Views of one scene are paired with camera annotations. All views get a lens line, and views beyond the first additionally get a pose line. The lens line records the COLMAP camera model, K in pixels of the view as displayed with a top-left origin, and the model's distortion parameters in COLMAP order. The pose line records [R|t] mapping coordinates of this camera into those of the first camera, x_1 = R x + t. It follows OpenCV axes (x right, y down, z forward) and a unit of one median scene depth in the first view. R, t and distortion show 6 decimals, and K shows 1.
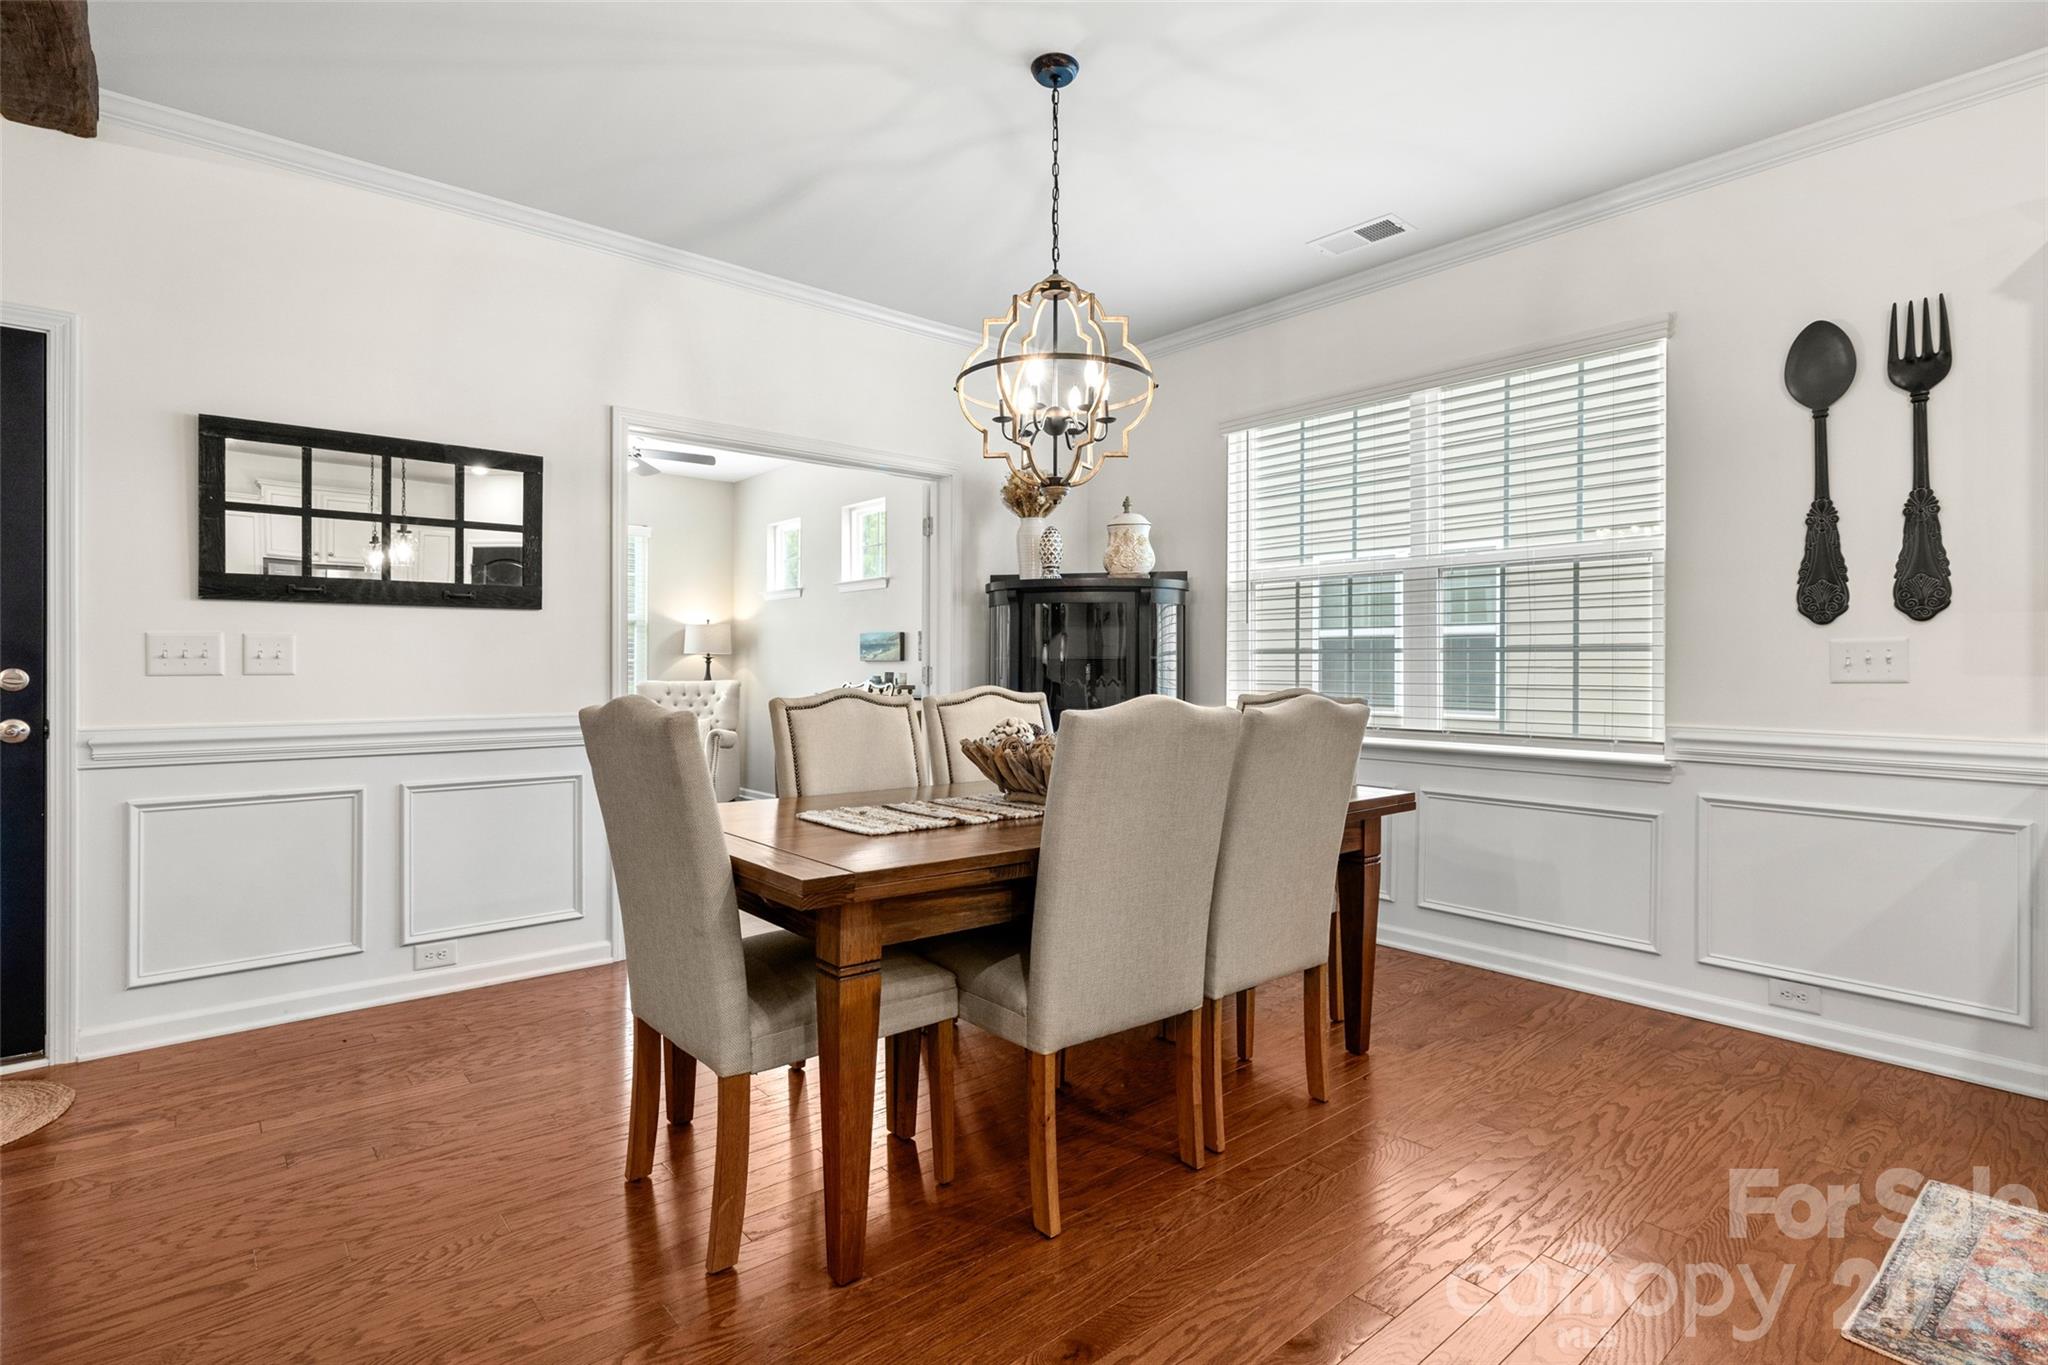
lens RADIAL K [[1015.7, 0, 1021.9], [0, 1015.7, 663.2], [0, 0, 1]] dist [0.000562, -0.000093]
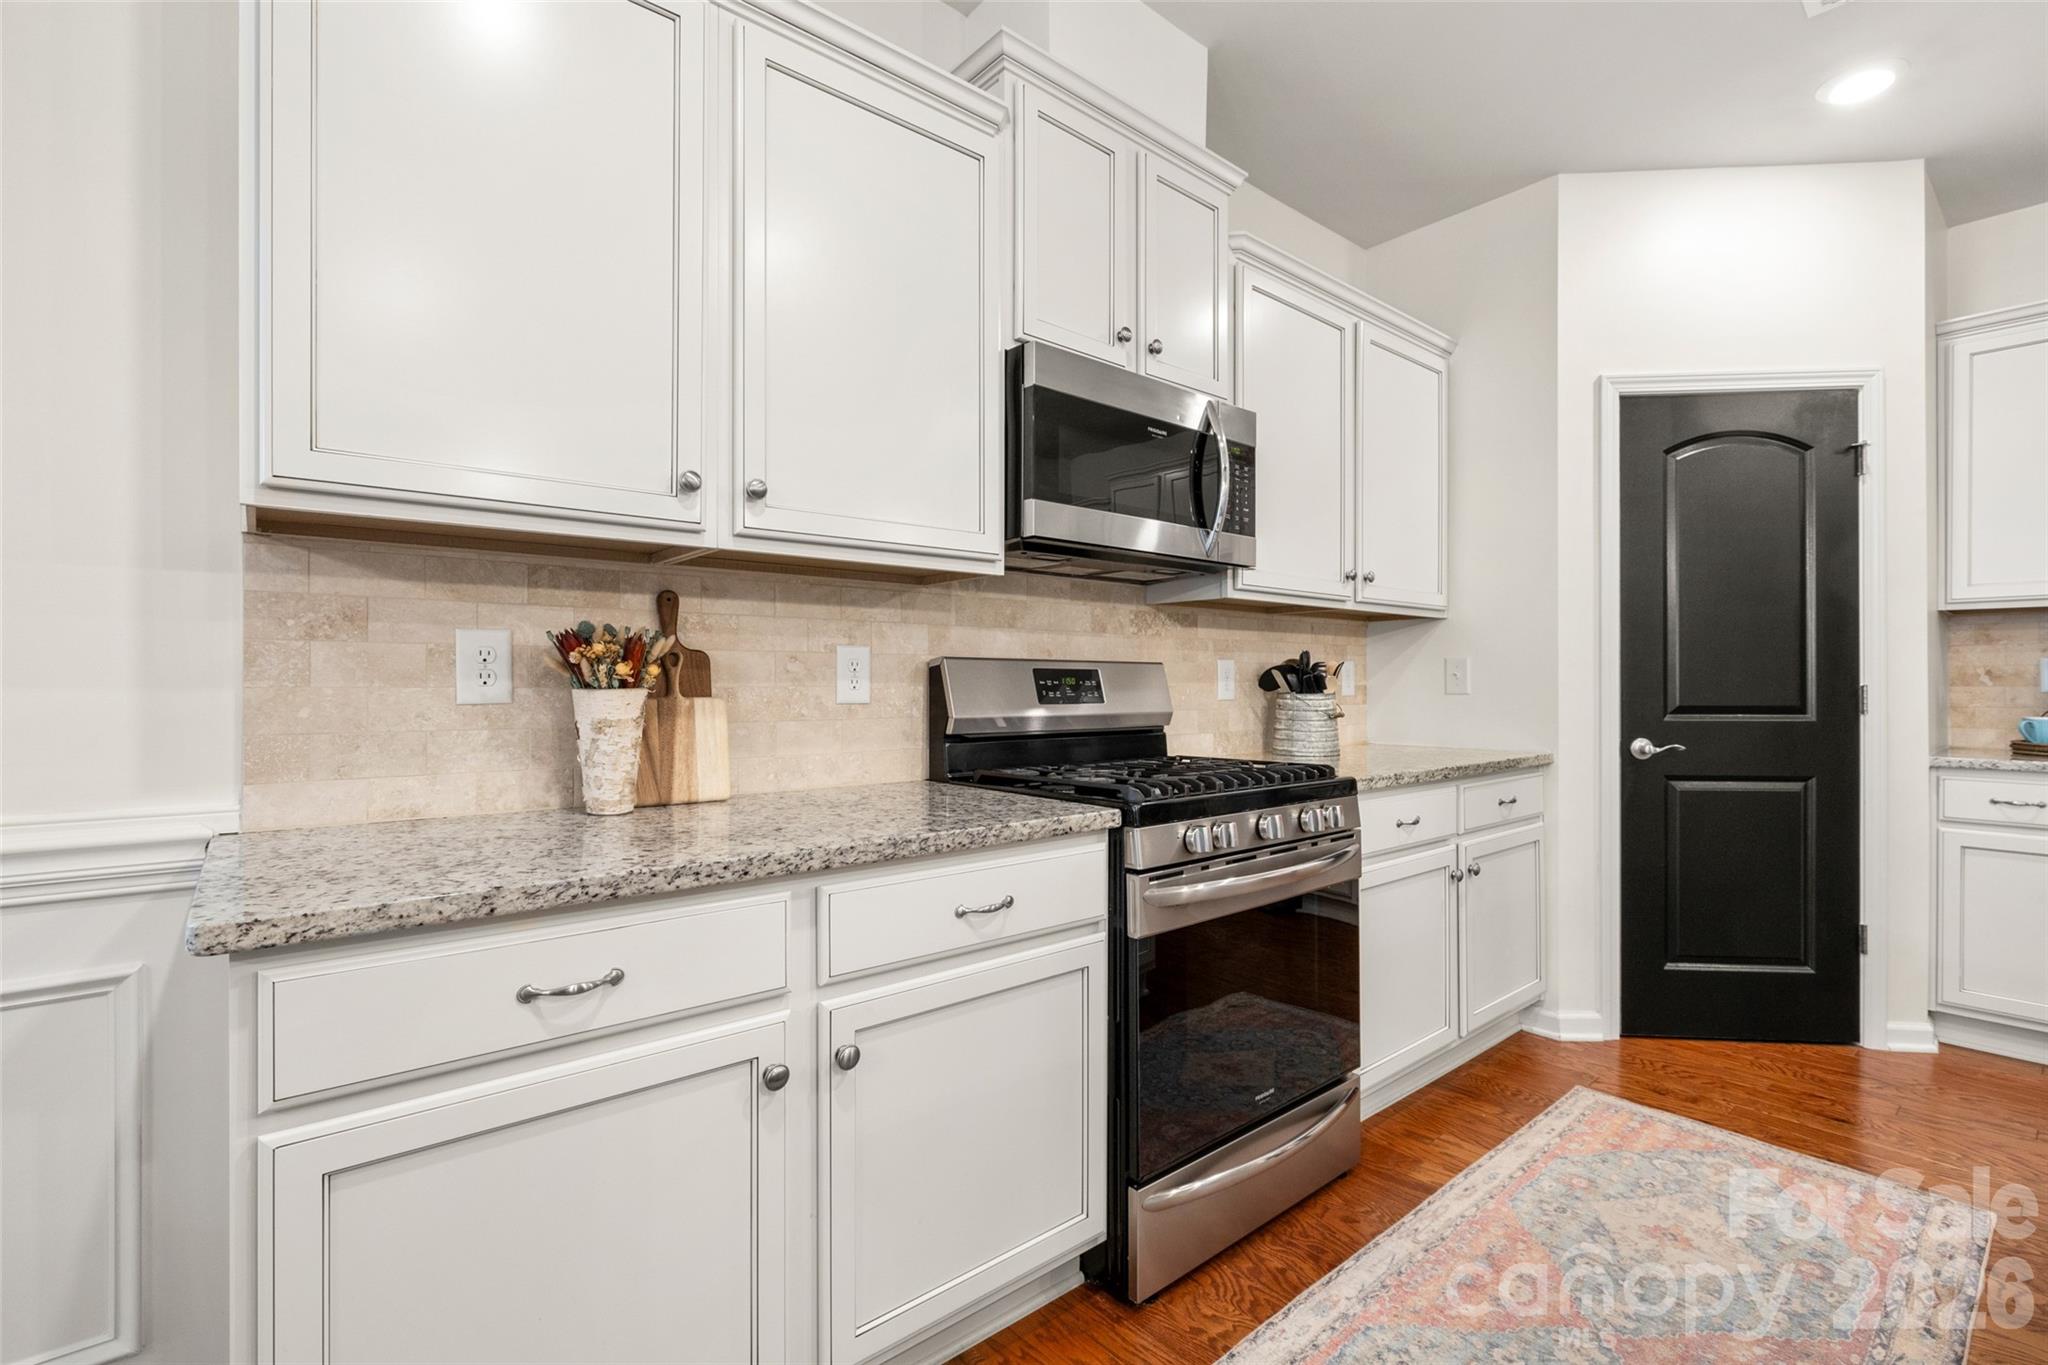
lens RADIAL K [[921.5, 0, 1024.0], [0, 921.5, 682.5], [0, 0, 1]] dist [-0.003486, -0.000410]
pose [[-0.000353, -0.001519, 0.999999, 0.459015], [-0.005855, 0.999982, 0.001517, 0.005095], [-0.999983, -0.005855, -0.000362, 0.480594]]
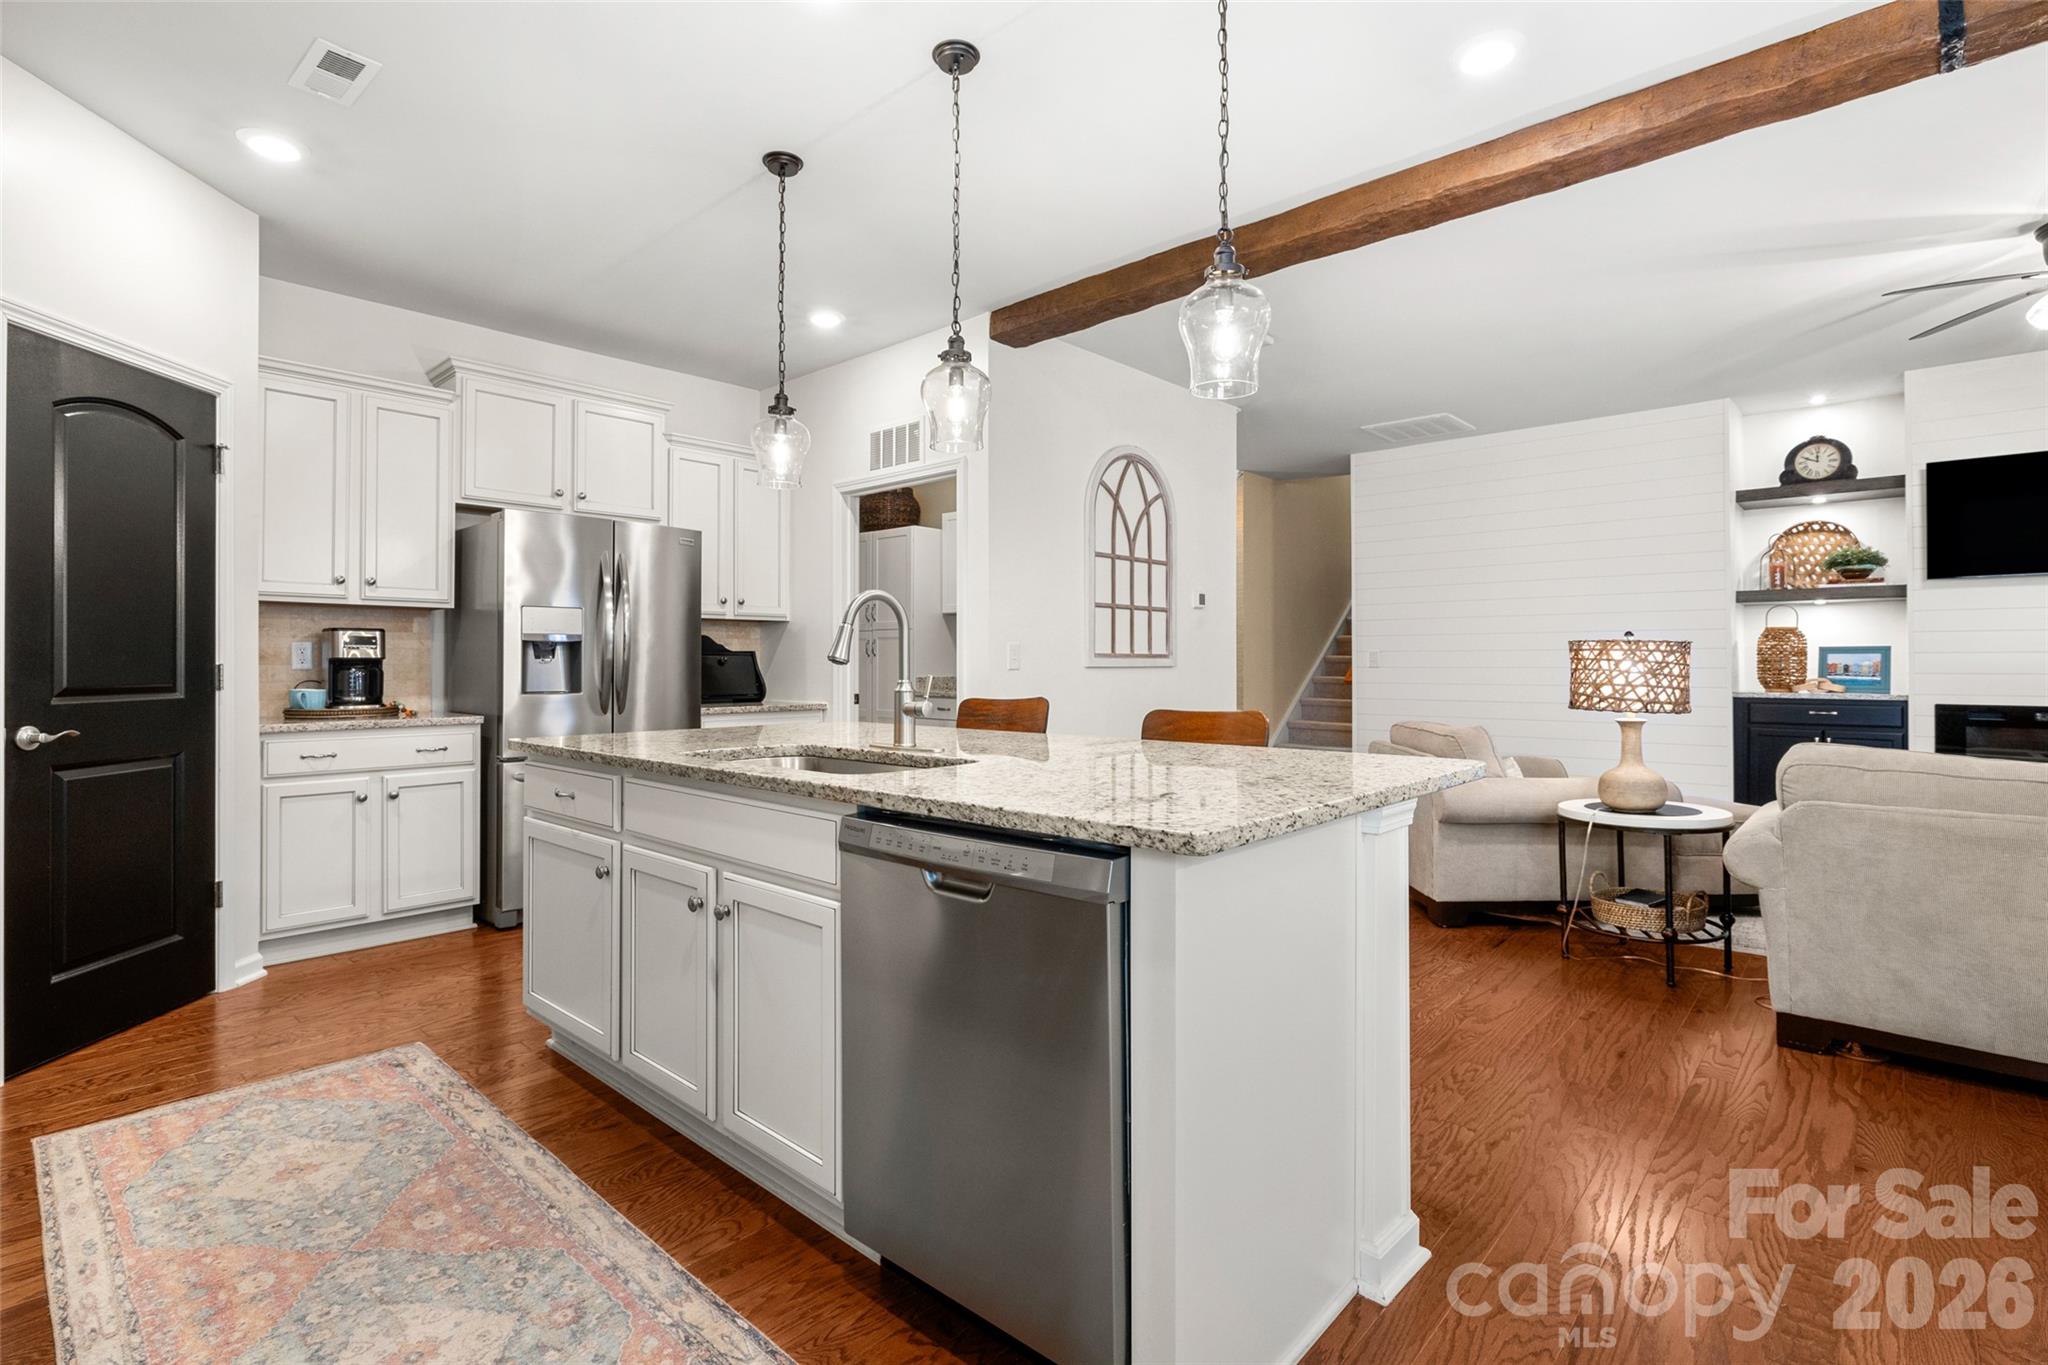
lens RADIAL K [[959.1, 0, 1014.1], [0, 959.1, 656.0], [0, 0, 1]] dist [-0.001627, -0.000105]
pose [[-0.992242, -0.000960, -0.124319, 0.641332], [0.000394, 0.999941, -0.010863, 0.007203], [0.124322, -0.010828, -0.992183, 0.806532]]
